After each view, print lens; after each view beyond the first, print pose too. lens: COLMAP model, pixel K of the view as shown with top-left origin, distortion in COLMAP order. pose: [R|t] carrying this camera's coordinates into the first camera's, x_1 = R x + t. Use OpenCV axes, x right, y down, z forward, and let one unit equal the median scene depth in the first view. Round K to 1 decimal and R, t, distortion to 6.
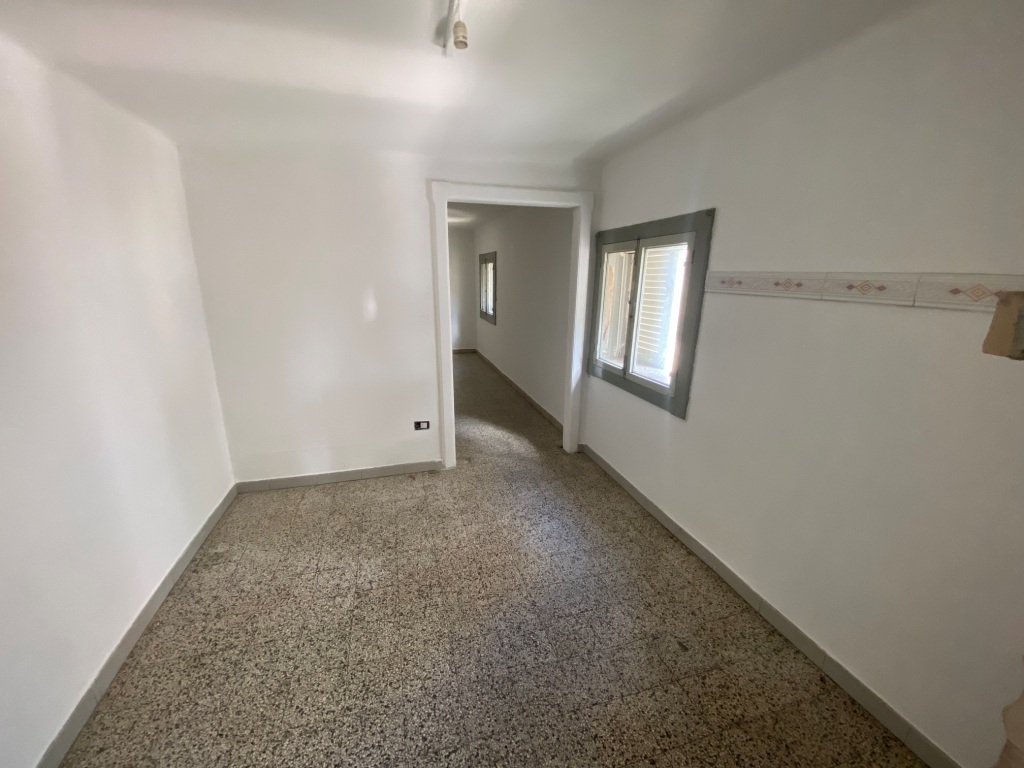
lens RADIAL K [[412.8, 0, 508.1], [0, 412.8, 390.8], [0, 0, 1]] dist [0.003807, -0.013247]
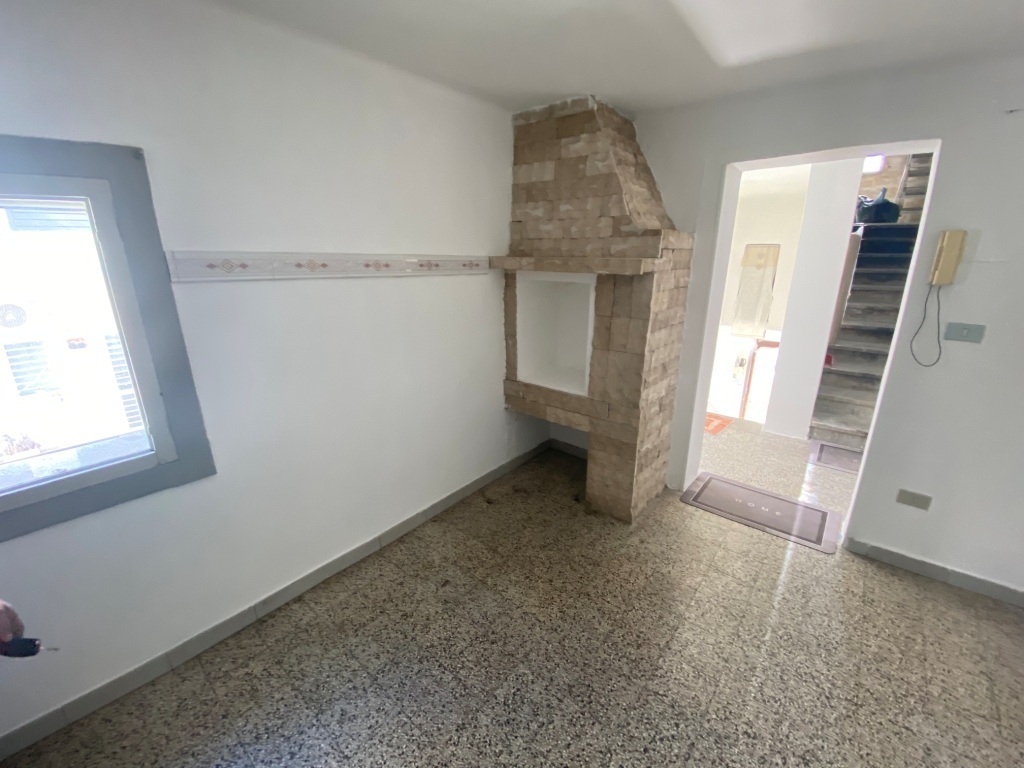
lens RADIAL K [[412.8, 0, 510.5], [0, 412.8, 384.1], [0, 0, 1]] dist [0.003807, -0.013247]
pose [[-0.562700, -0.246136, 0.789168, -0.471837], [0.218977, 0.876162, 0.429406, -0.336490], [-0.797131, 0.414436, -0.439119, 1.193604]]
